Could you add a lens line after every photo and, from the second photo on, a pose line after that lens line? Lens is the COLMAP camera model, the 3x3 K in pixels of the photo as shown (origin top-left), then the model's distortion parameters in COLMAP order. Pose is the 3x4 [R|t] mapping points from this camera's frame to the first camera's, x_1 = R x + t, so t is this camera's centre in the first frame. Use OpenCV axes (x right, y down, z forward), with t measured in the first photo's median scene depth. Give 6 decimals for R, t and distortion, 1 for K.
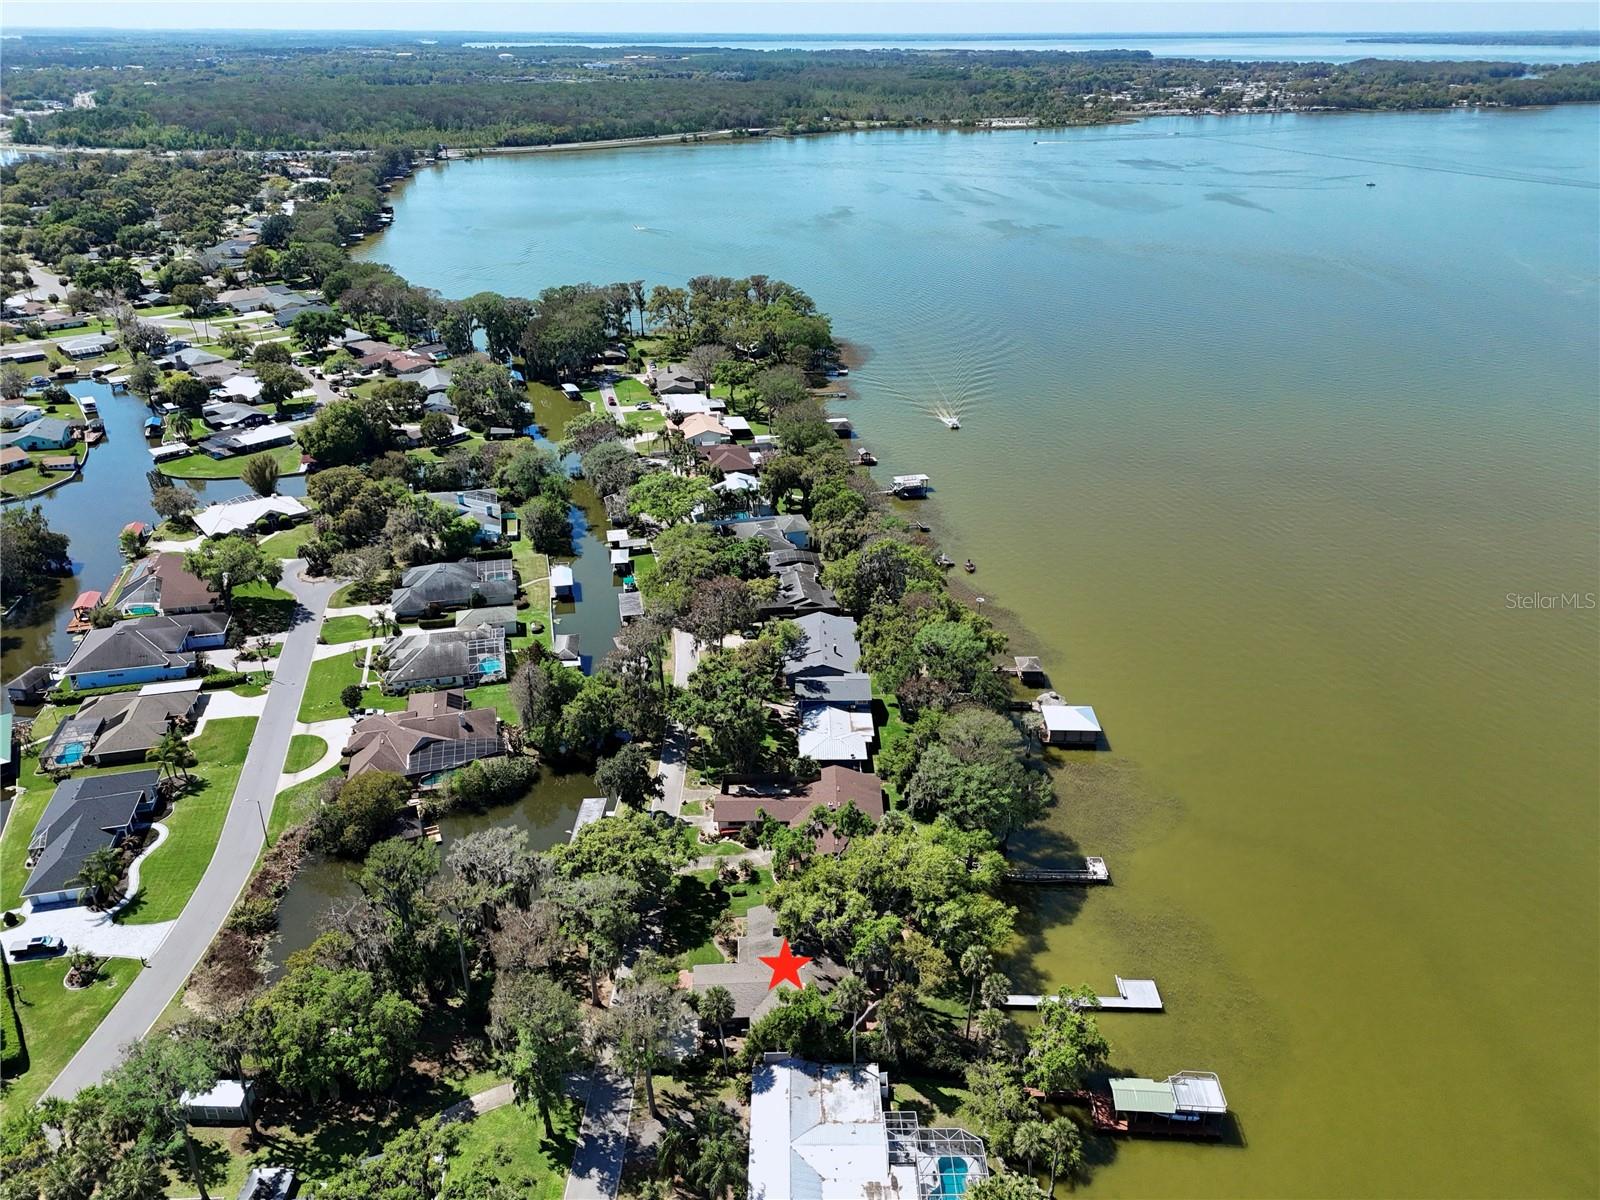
lens RADIAL K [[1184.3, 0, 803.5], [0, 1184.3, 598.5], [0, 0, 1]] dist [0.080006, -0.072169]
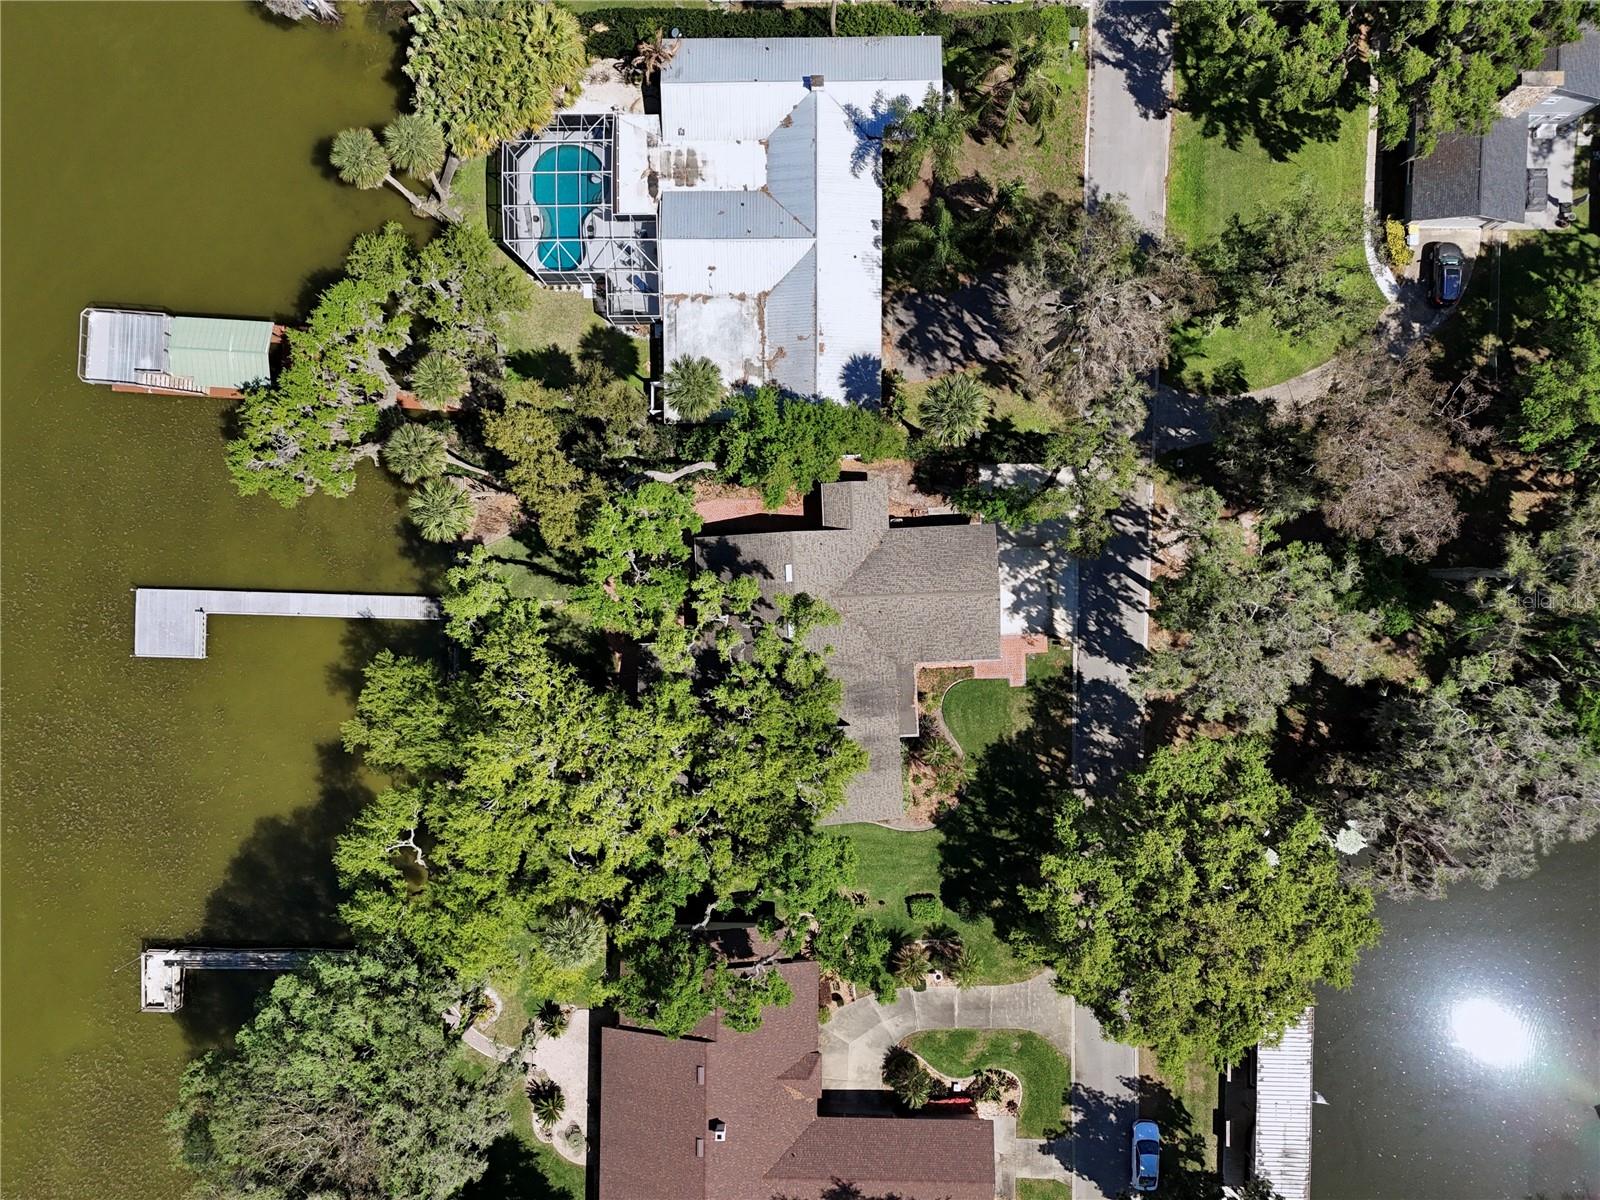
lens RADIAL K [[1177.9, 0, 804.3], [0, 1177.9, 605.4], [0, 0, 1]] dist [0.082650, -0.086503]
pose [[-0.999816, -0.010261, 0.016238, -0.009845], [0.019099, -0.440910, 0.897348, -0.102480], [-0.002048, 0.897493, 0.441024, 0.530545]]
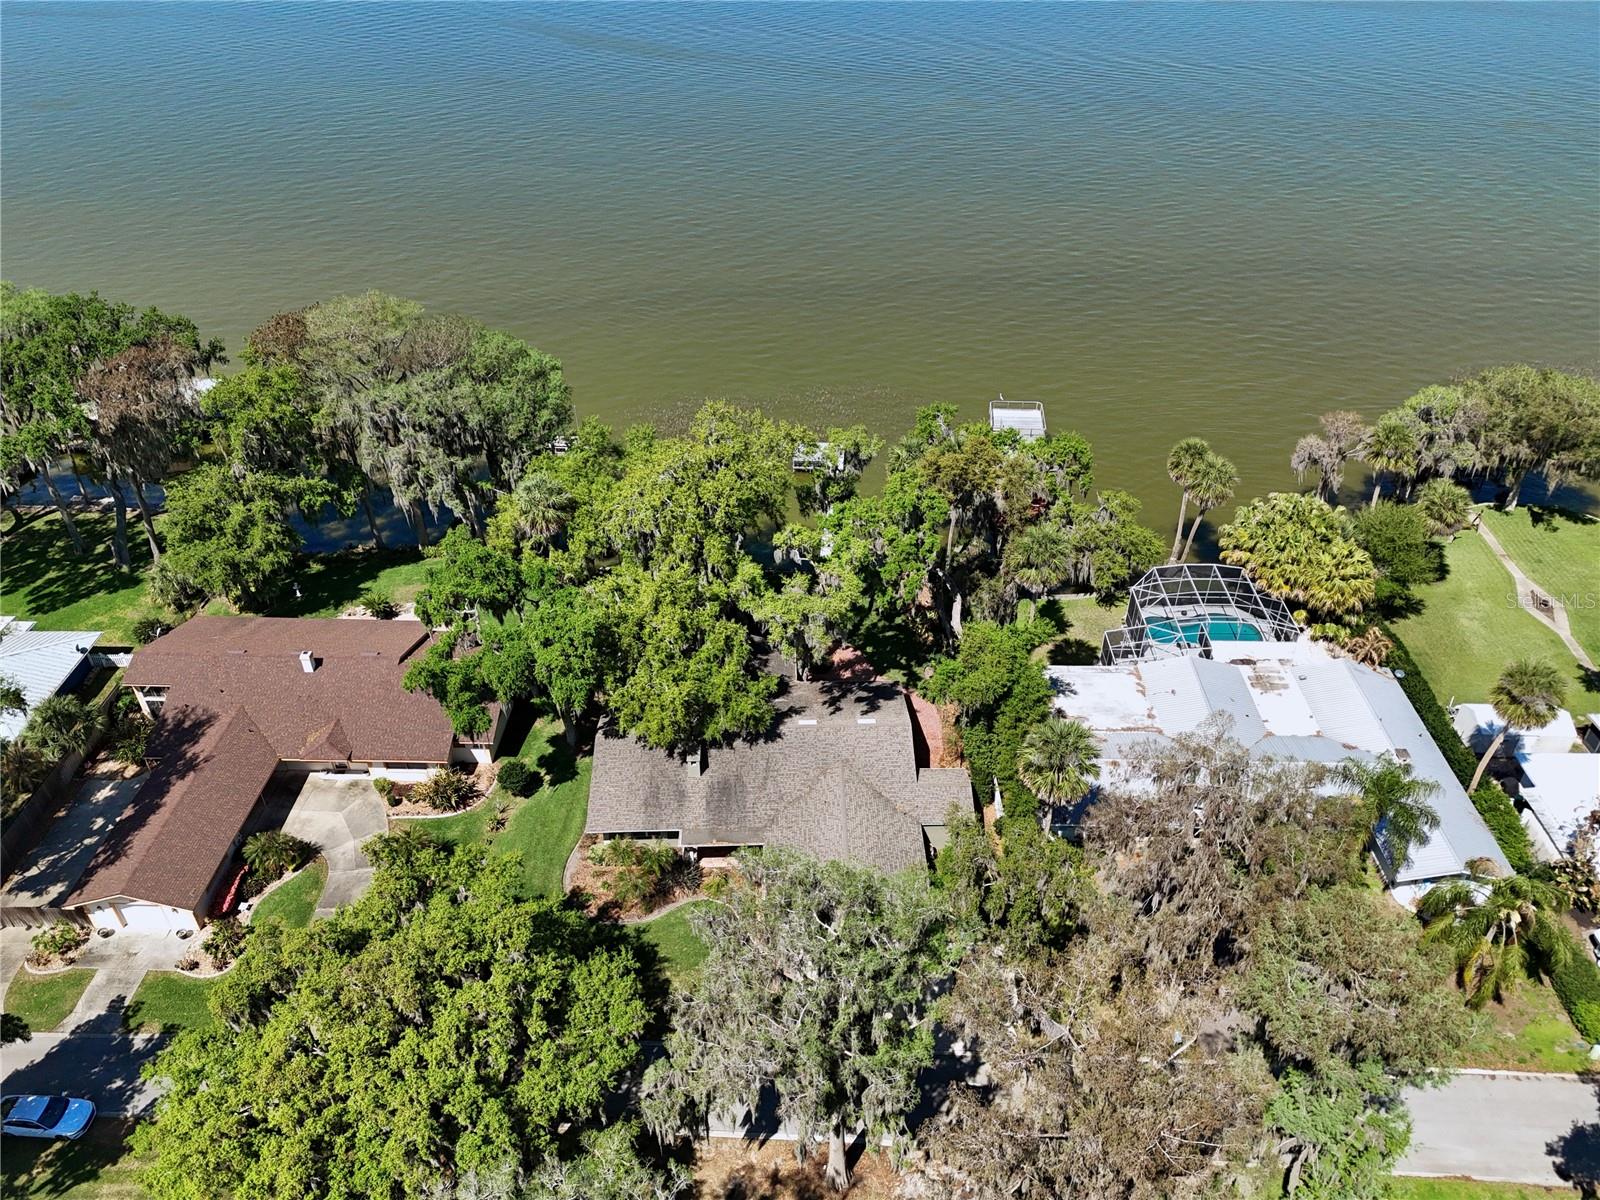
lens RADIAL K [[1184.3, 0, 803.5], [0, 1184.3, 598.5], [0, 0, 1]] dist [0.080006, -0.072169]
pose [[0.033477, -0.580417, 0.813631, -0.255095], [0.434035, 0.741756, 0.511285, 0.012531], [-0.900274, 0.336028, 0.276752, 0.589034]]
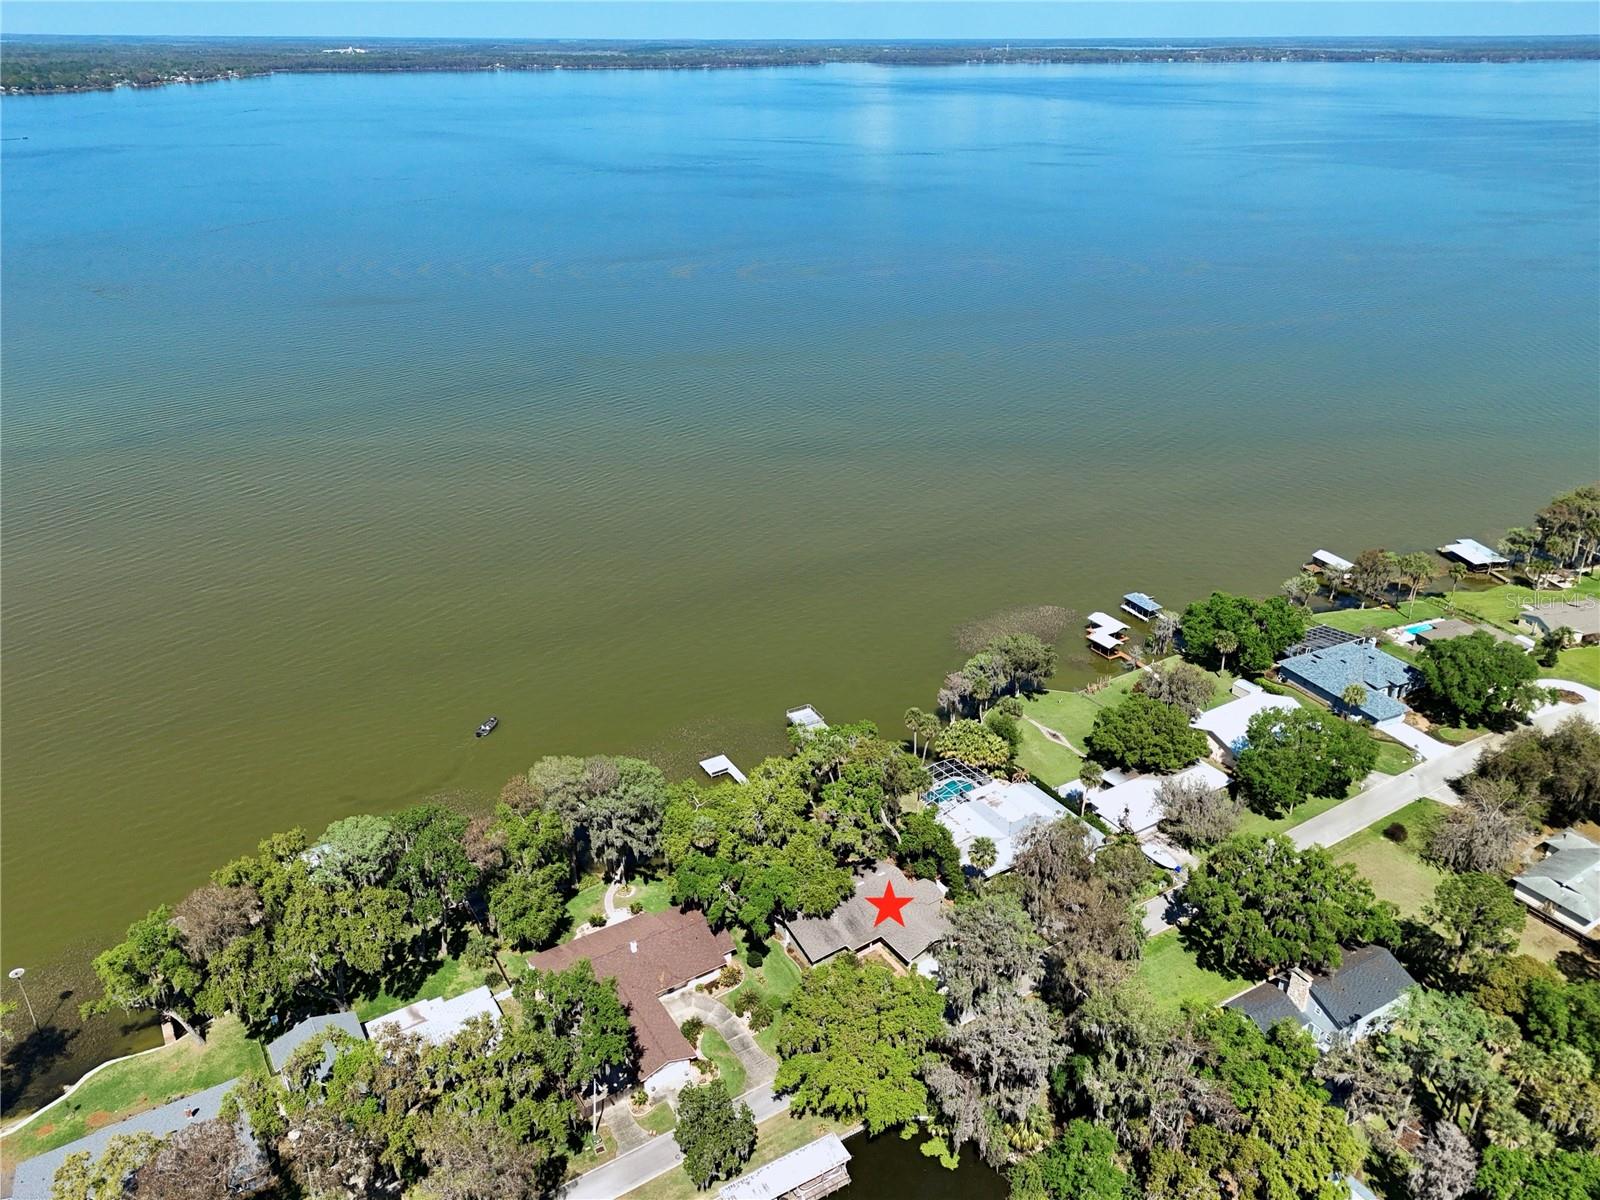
lens RADIAL K [[1177.9, 0, 804.3], [0, 1177.9, 605.4], [0, 0, 1]] dist [0.082650, -0.086503]
pose [[-0.524489, -0.371700, 0.765996, -0.496741], [0.363660, 0.715677, 0.596286, -0.381896], [-0.769846, 0.591308, -0.240192, 0.798577]]
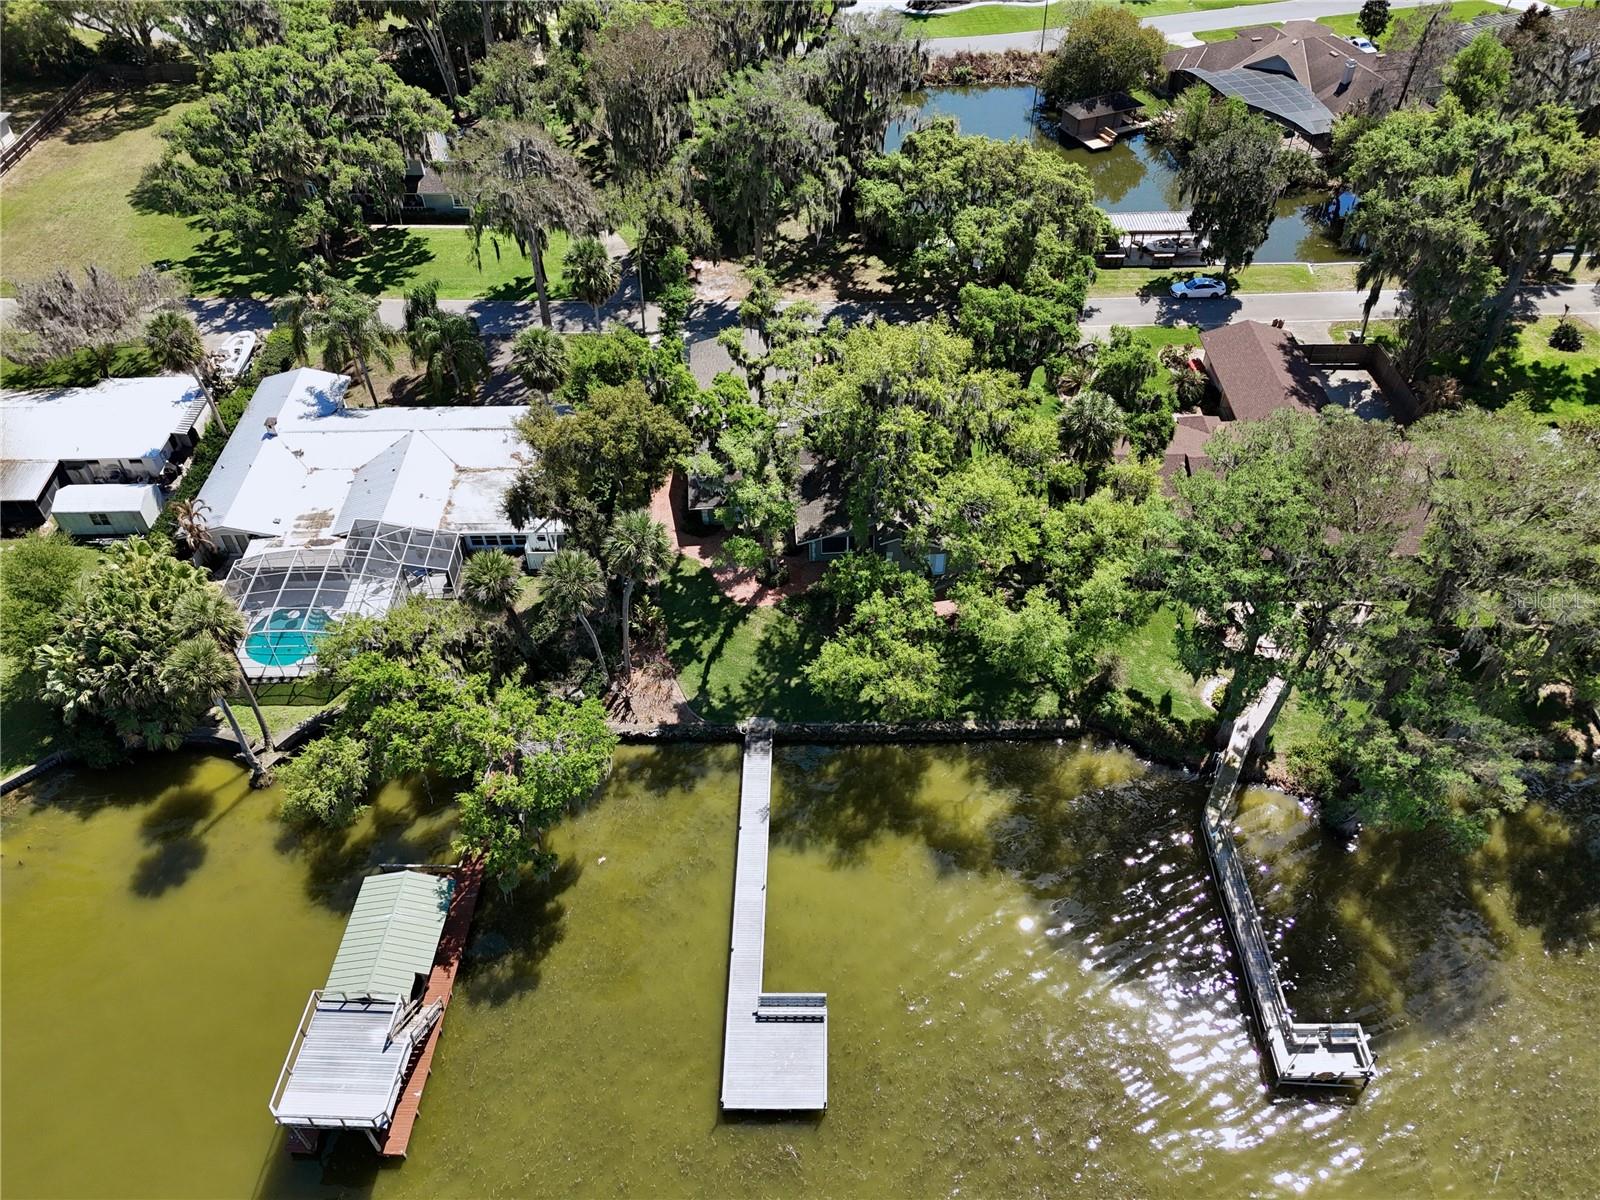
lens RADIAL K [[1184.3, 0, 803.5], [0, 1184.3, 598.5], [0, 0, 1]] dist [0.080006, -0.072169]
pose [[0.004259, 0.690334, -0.723478, 0.311915], [-0.418462, 0.658323, 0.625700, 0.008857], [0.908224, 0.300084, 0.291682, 0.606668]]
